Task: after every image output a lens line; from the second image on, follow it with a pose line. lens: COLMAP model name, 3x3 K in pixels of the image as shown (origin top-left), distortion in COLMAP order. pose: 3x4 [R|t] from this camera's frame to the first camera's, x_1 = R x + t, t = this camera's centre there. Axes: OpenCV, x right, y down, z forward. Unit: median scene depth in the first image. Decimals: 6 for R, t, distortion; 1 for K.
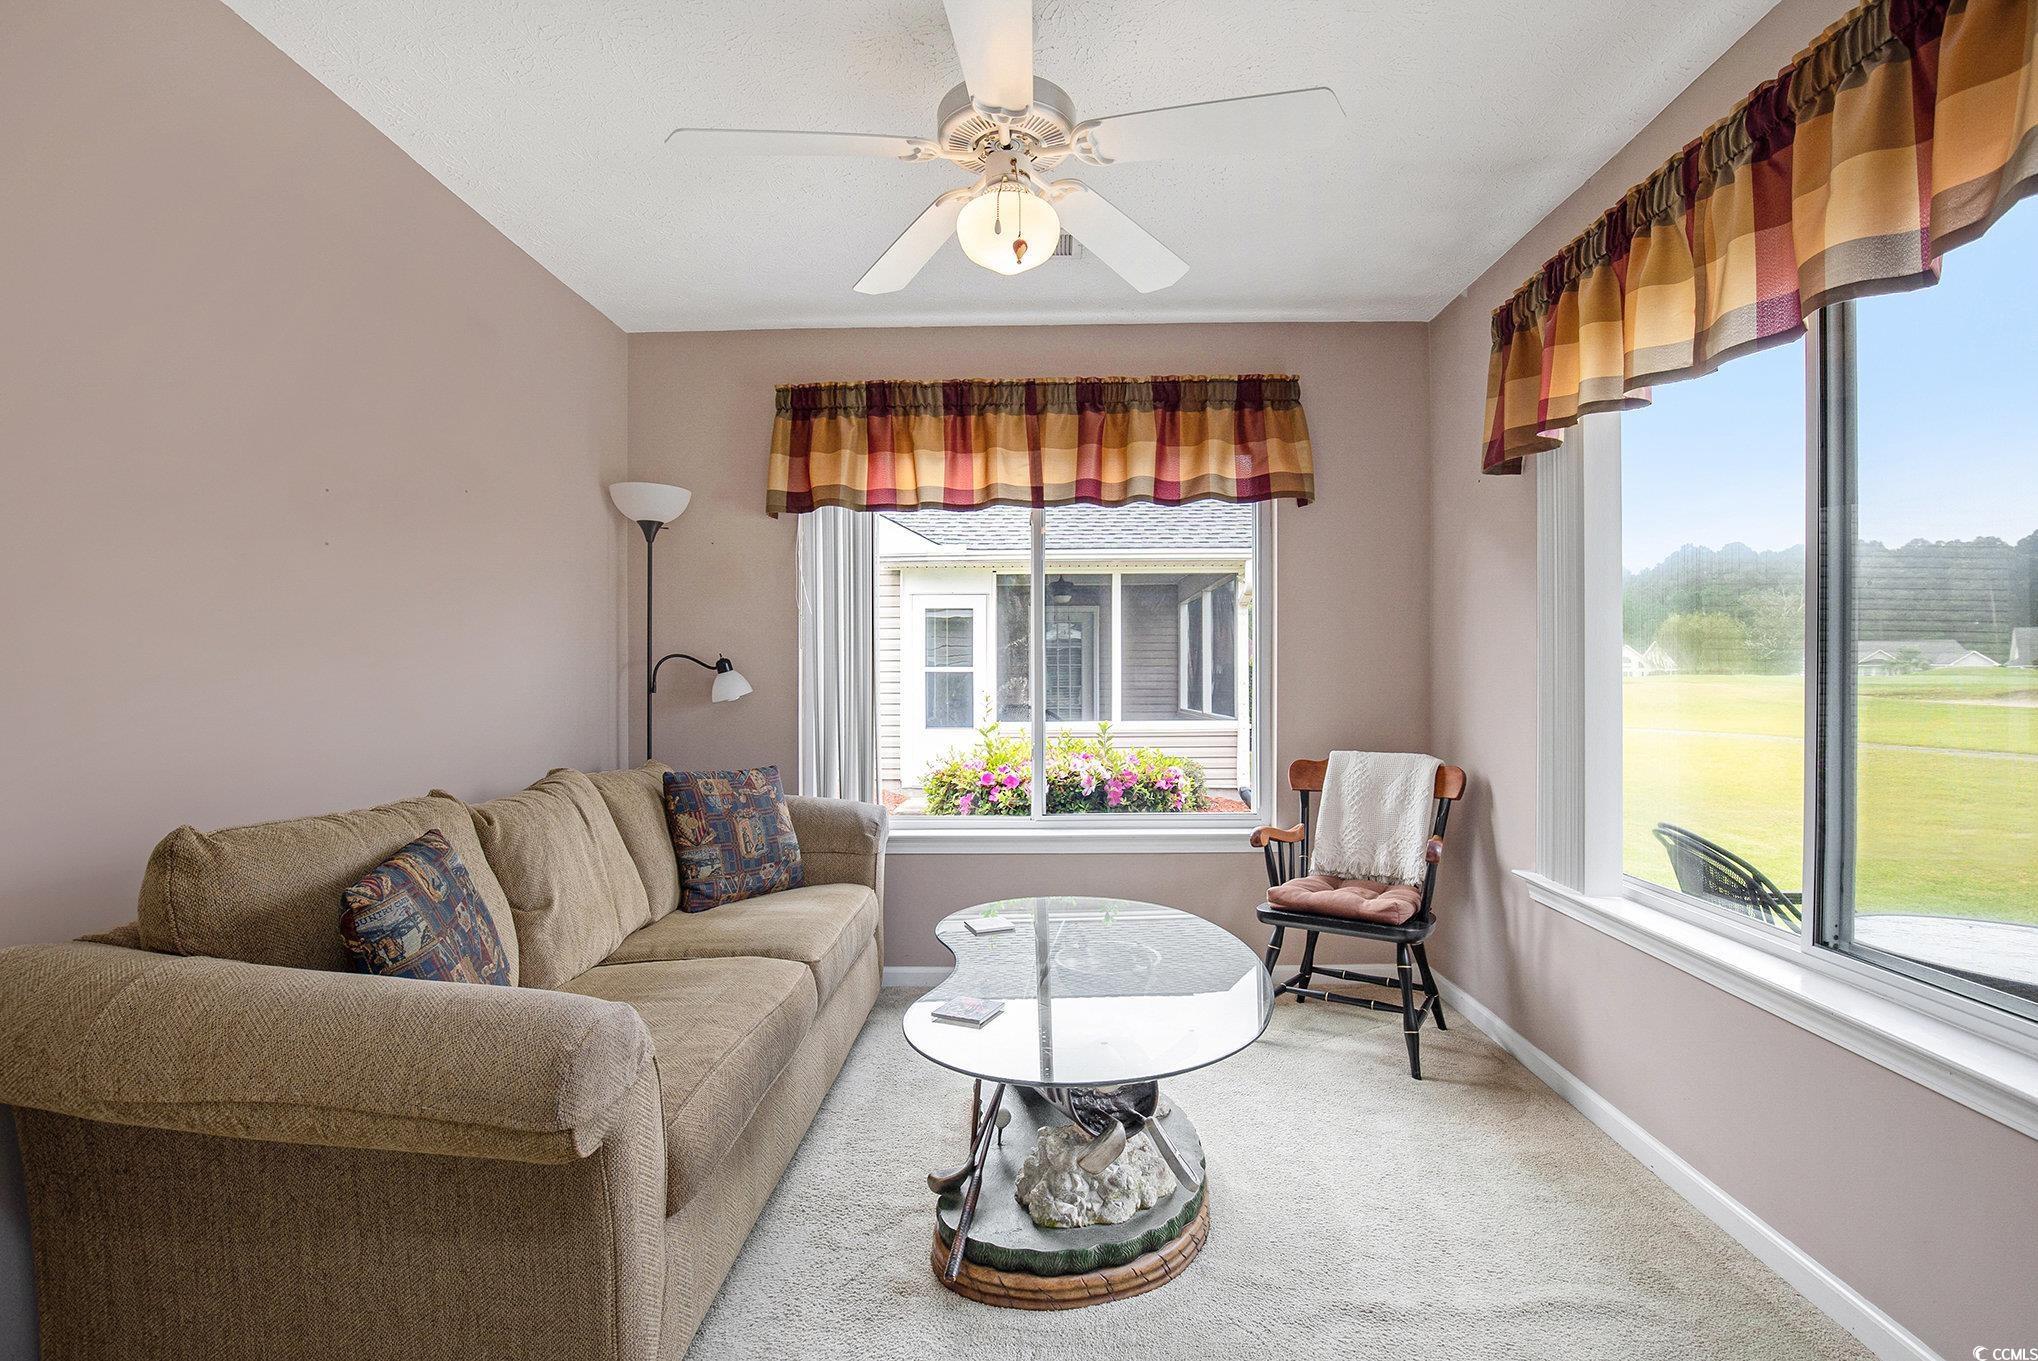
lens RADIAL K [[942.1, 0, 1040.9], [0, 942.1, 684.2], [0, 0, 1]] dist [-0.030111, 0.000493]
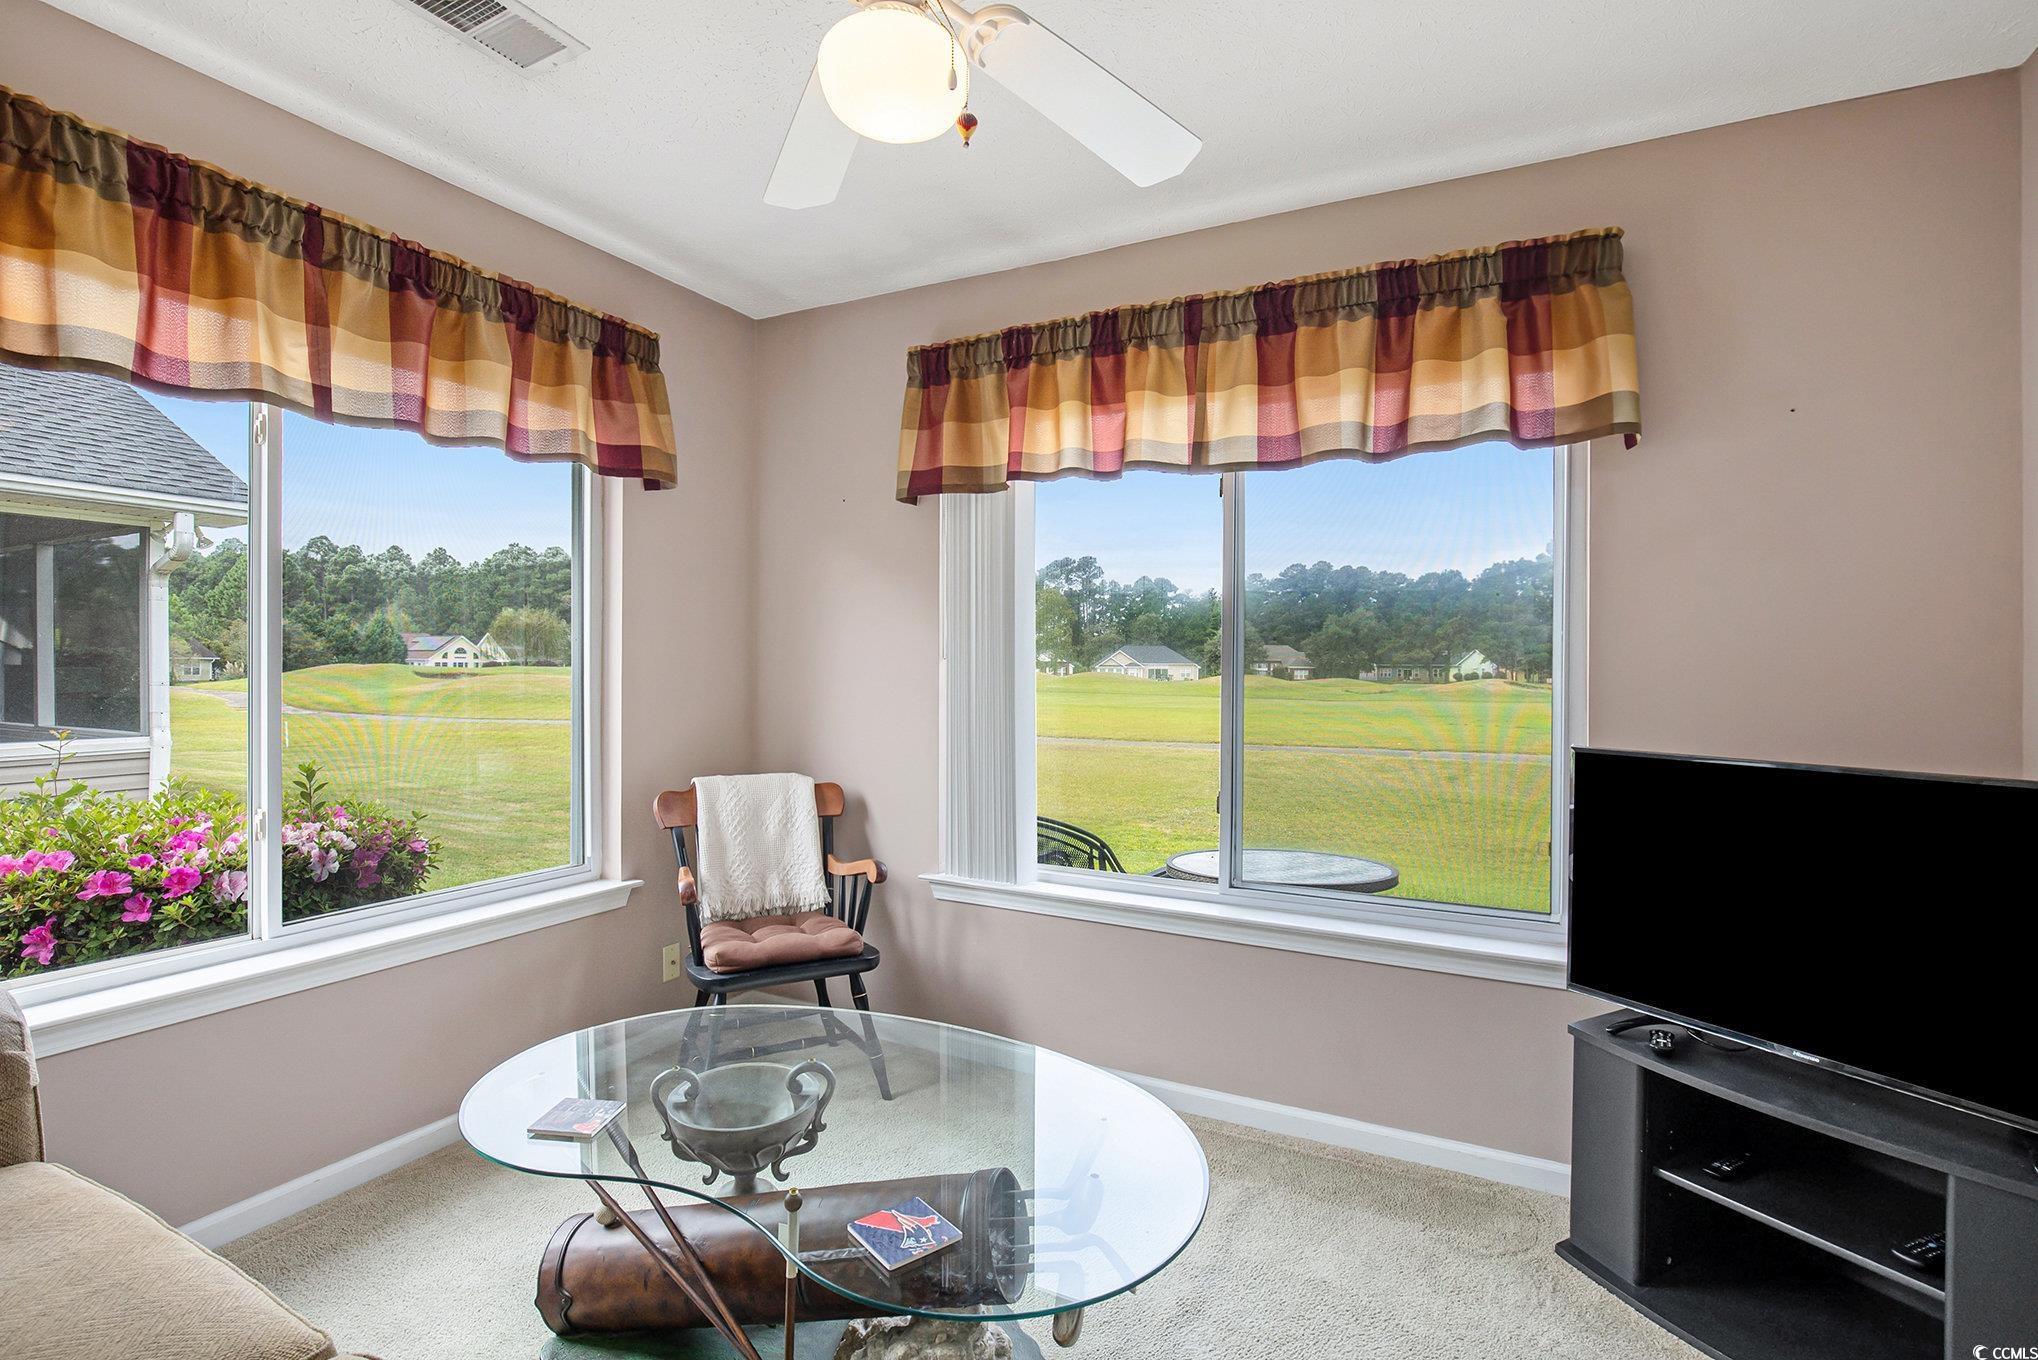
lens RADIAL K [[948.7, 0, 1019.0], [0, 948.7, 680.0], [0, 0, 1]] dist [-0.047298, 0.011401]
pose [[0.458632, -0.003346, 0.888620, -0.328367], [-0.001802, 0.999987, 0.004696, -0.024376], [-0.888624, -0.003755, 0.458621, 0.327695]]
